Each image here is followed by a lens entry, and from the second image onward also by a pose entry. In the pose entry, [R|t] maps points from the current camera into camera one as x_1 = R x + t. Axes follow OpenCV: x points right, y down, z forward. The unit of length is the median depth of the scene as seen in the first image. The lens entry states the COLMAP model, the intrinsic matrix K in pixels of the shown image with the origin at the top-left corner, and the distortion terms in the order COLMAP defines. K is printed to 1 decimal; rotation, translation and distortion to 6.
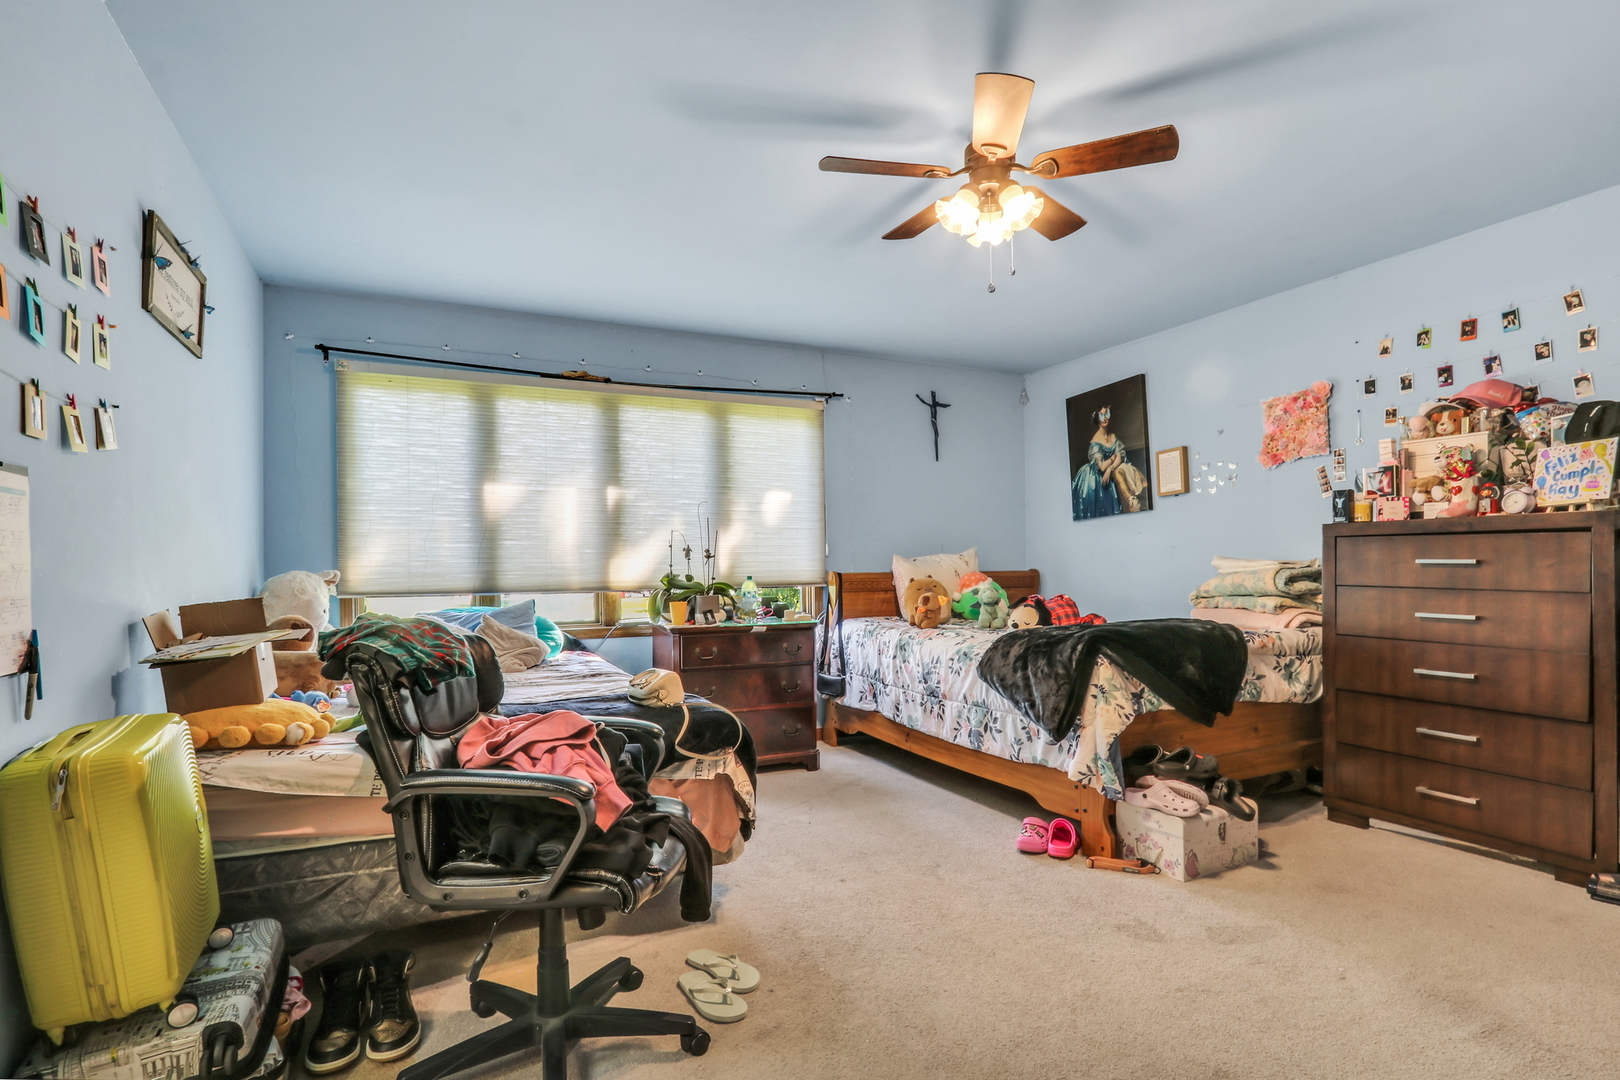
lens RADIAL K [[804.5, 0, 799.3], [0, 804.5, 569.7], [0, 0, 1]] dist [-0.002406, 0.000336]
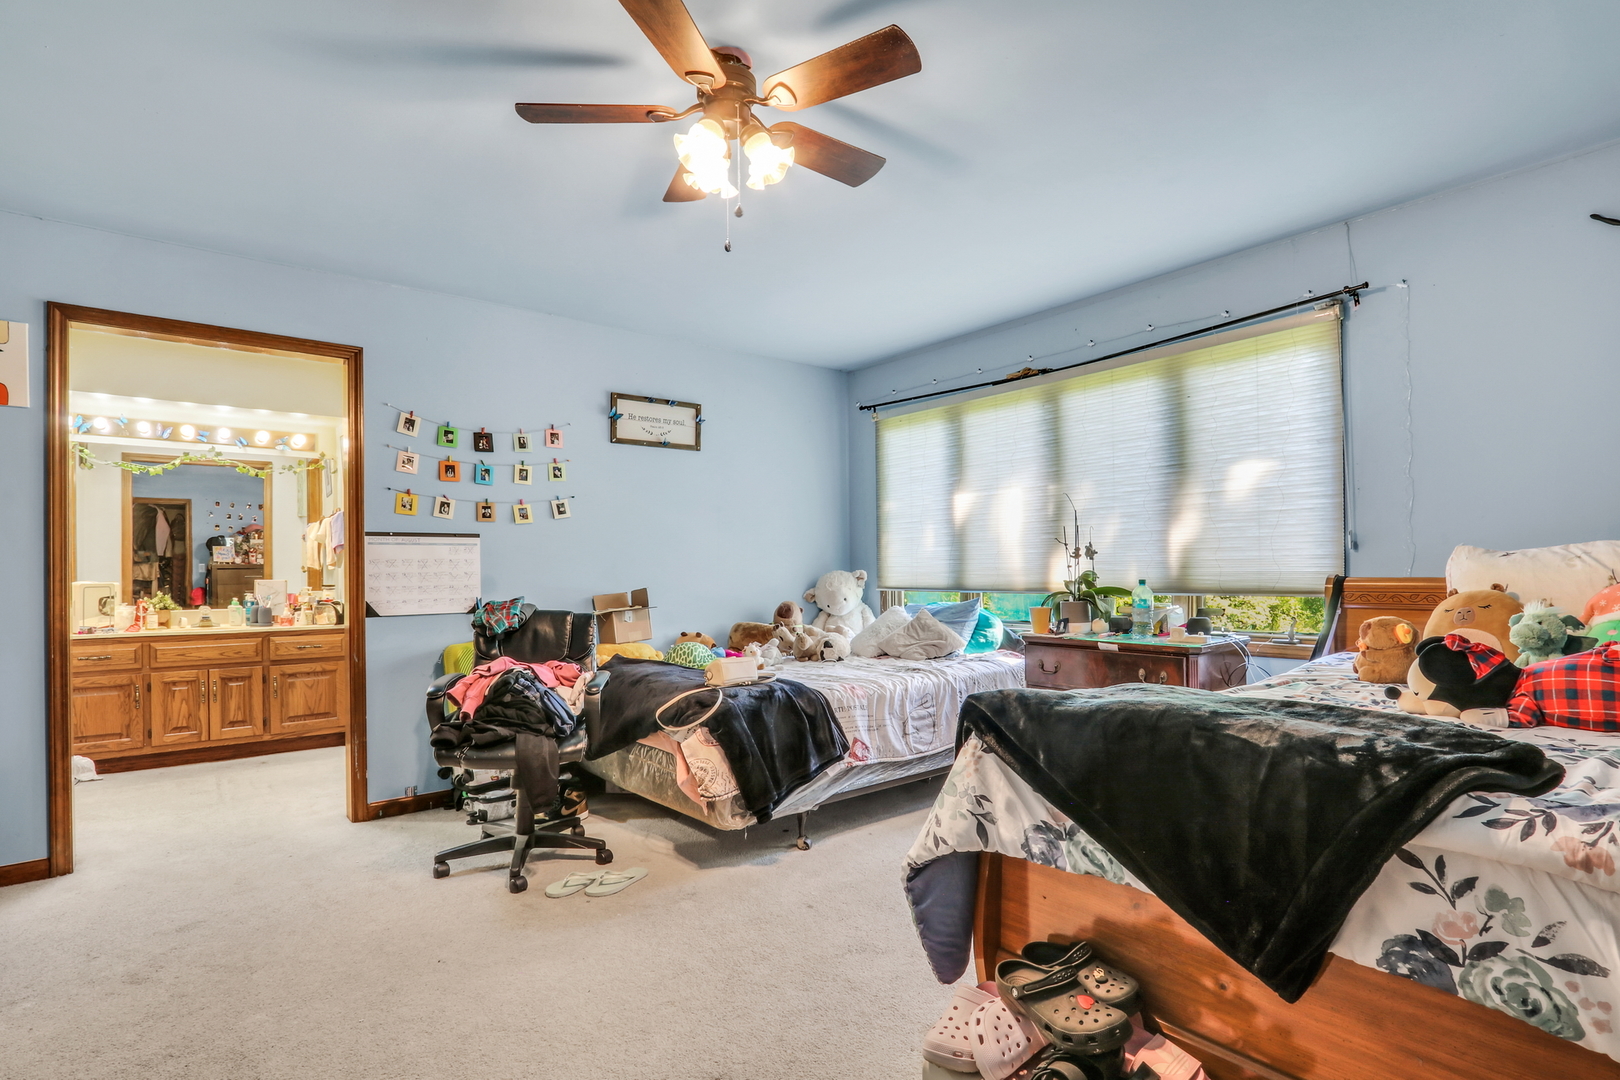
lens RADIAL K [[804.5, 0, 799.3], [0, 804.5, 569.7], [0, 0, 1]] dist [-0.002406, 0.000336]
pose [[0.214468, 0.006967, -0.976706, 0.637351], [0.005546, 0.999950, 0.008350, -0.010462], [0.976715, -0.007208, 0.214418, 0.516337]]
